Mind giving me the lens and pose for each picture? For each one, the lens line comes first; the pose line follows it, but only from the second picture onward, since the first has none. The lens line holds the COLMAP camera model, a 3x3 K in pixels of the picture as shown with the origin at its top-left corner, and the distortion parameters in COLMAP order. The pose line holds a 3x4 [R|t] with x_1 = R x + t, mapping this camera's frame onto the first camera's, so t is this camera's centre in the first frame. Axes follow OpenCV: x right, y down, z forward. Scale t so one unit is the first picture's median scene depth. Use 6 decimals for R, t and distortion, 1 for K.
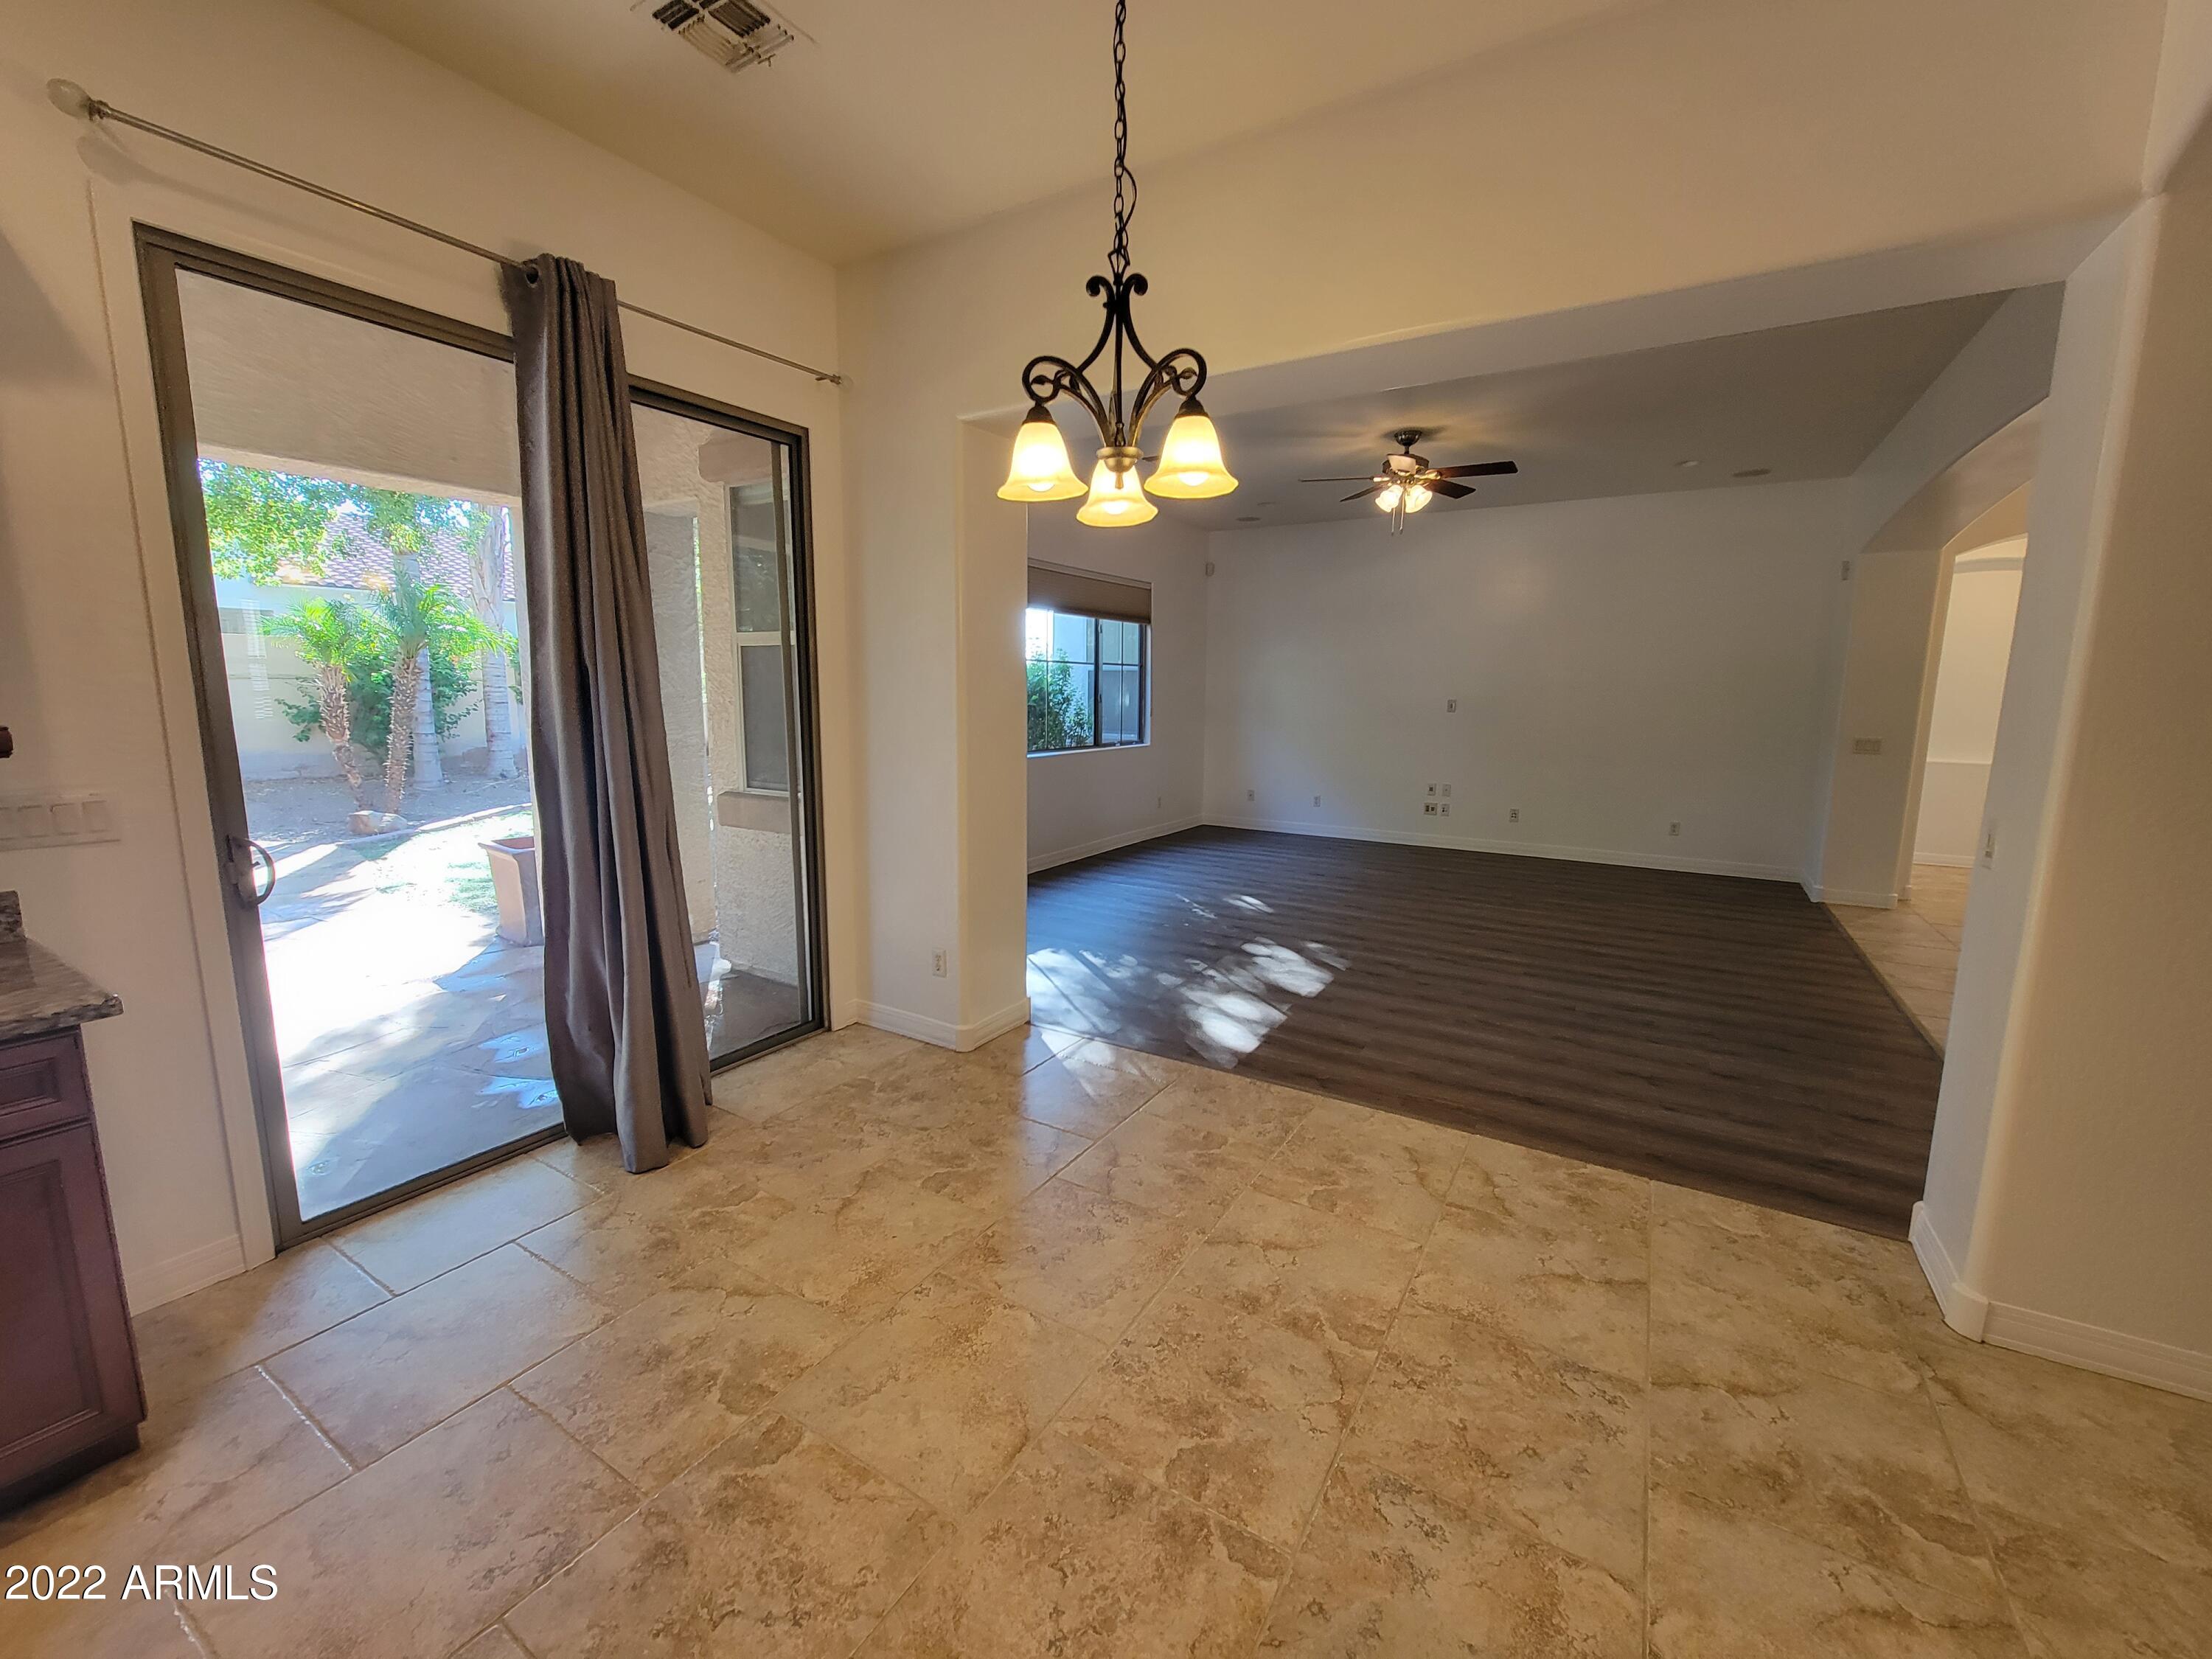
lens RADIAL K [[903.6, 0, 1104.2], [0, 903.6, 821.3], [0, 0, 1]] dist [-0.005989, -0.000318]
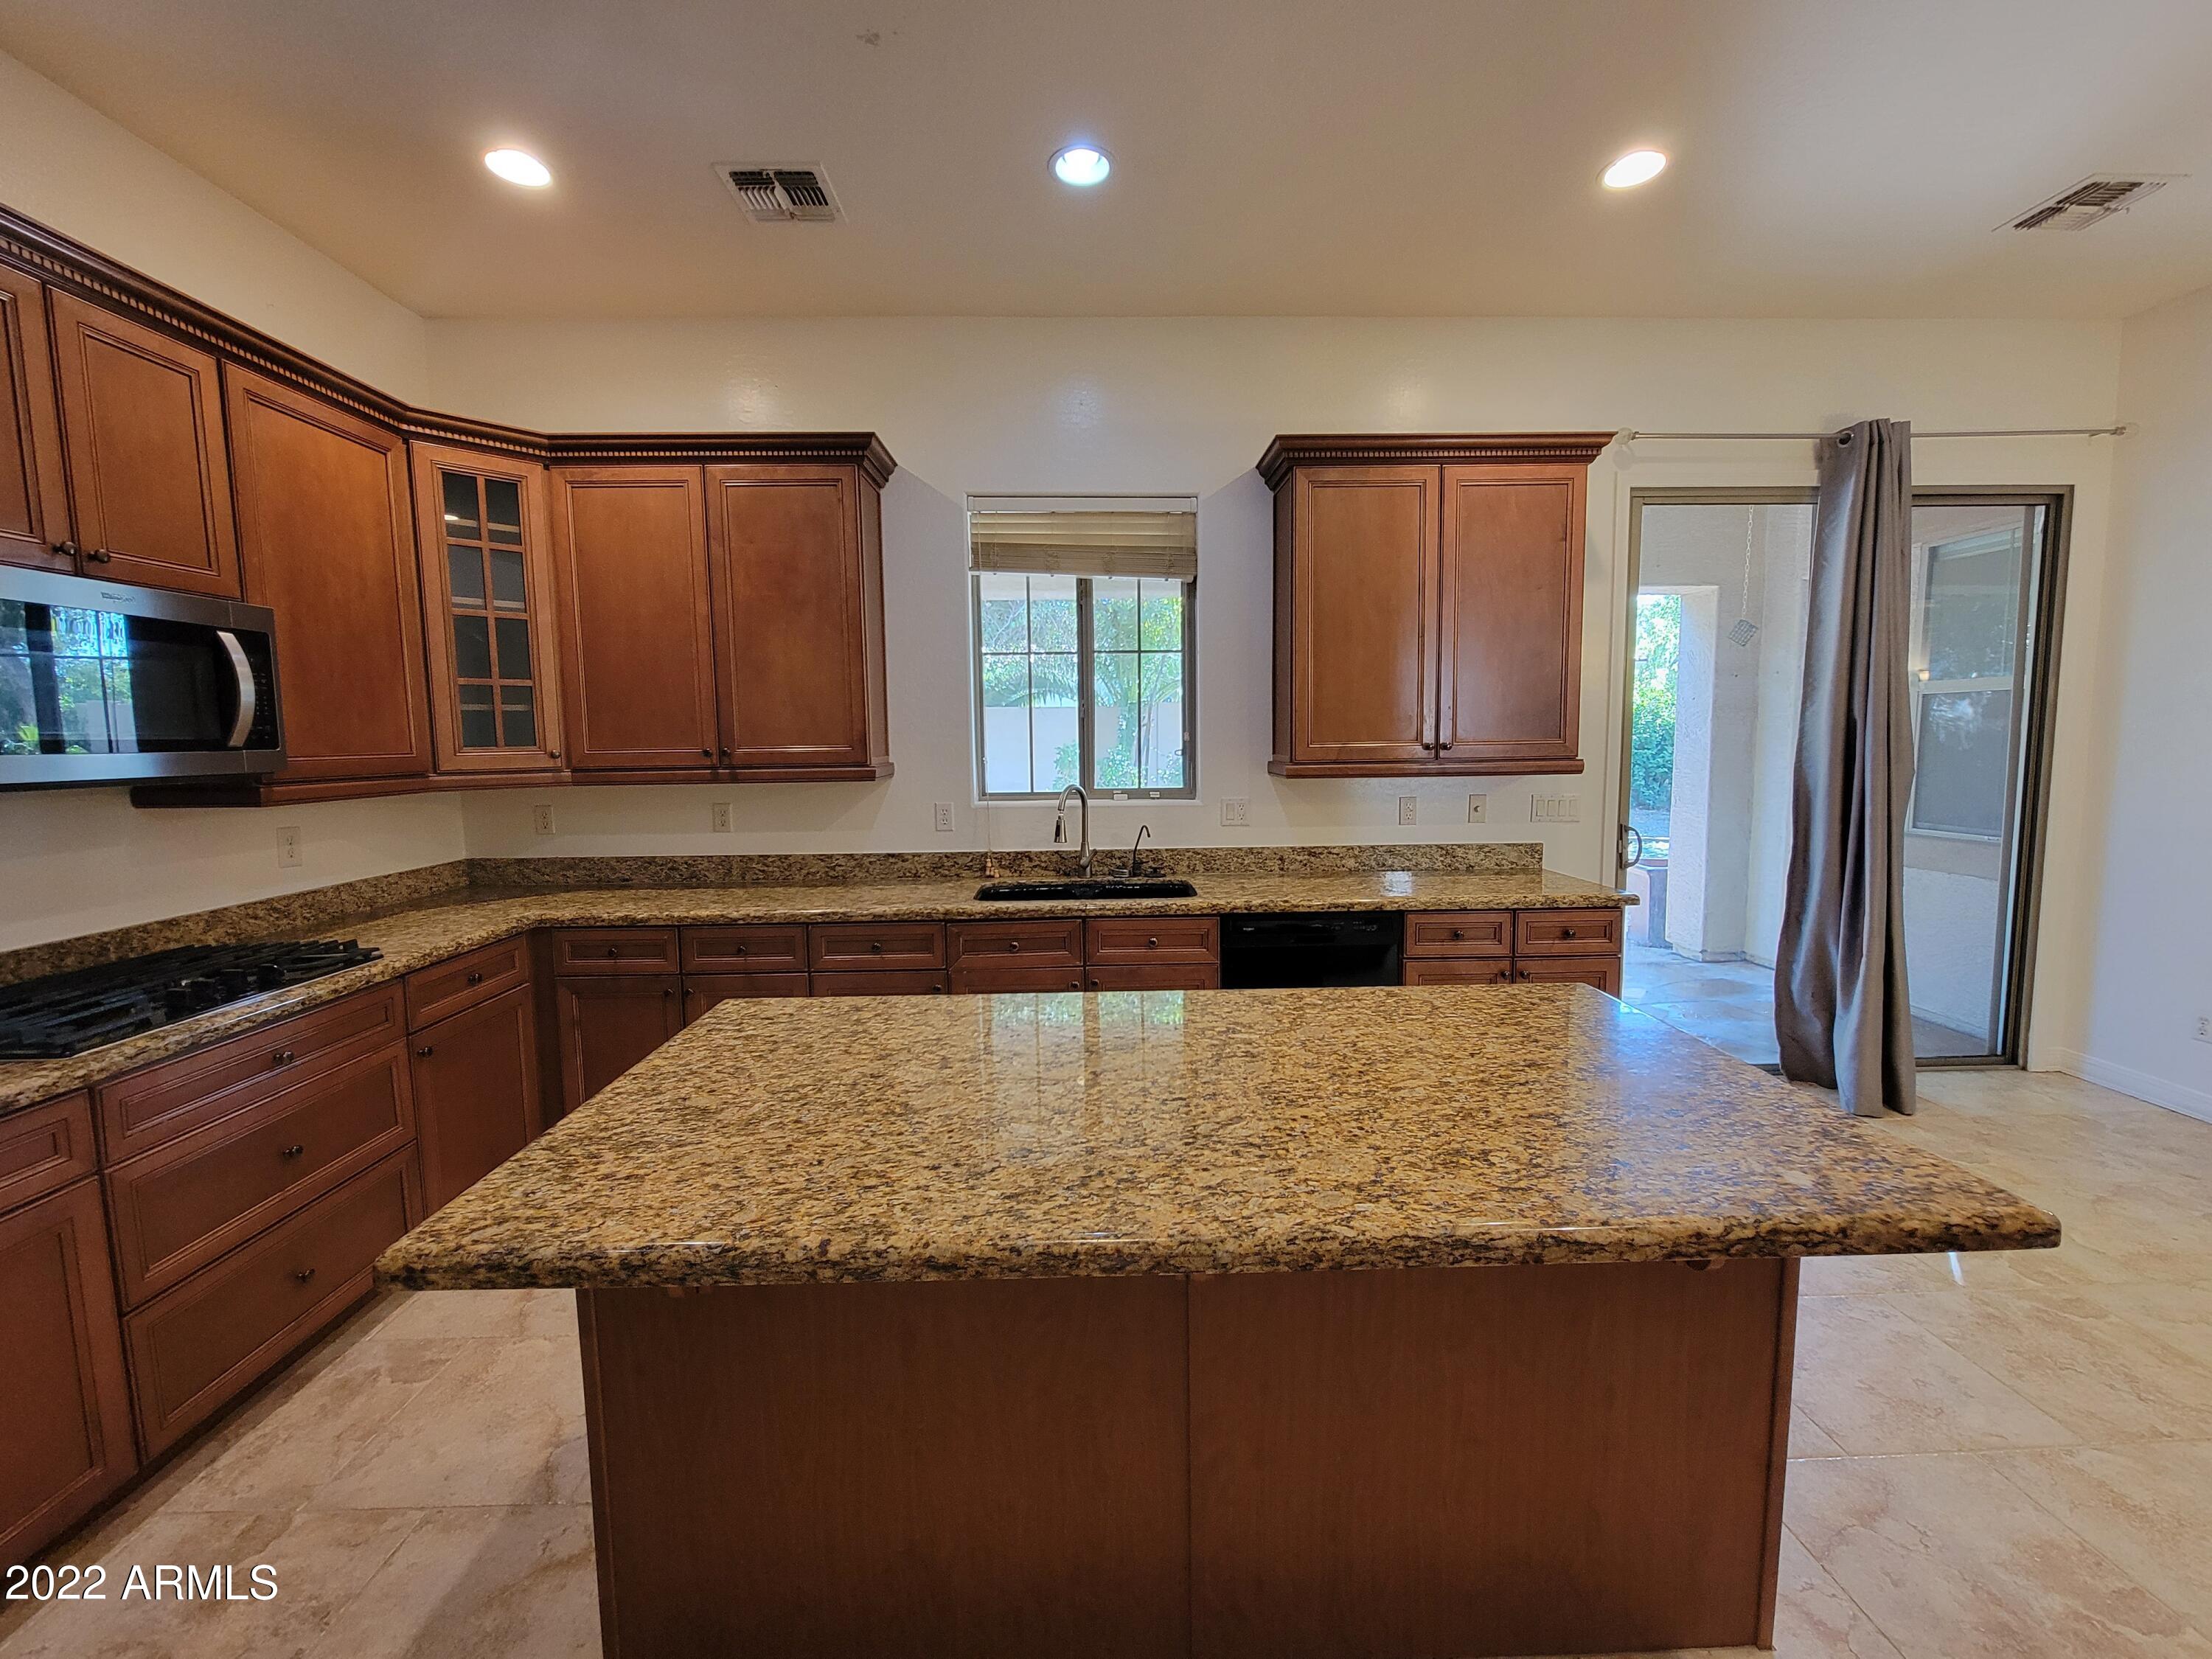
lens RADIAL K [[903.6, 0, 1103.5], [0, 903.6, 821.9], [0, 0, 1]] dist [-0.005989, -0.000318]
pose [[0.543617, 0.060588, -0.837144, -0.035793], [-0.102471, 0.994721, 0.005450, 0.049671], [0.833055, 0.082820, 0.546956, -0.373464]]
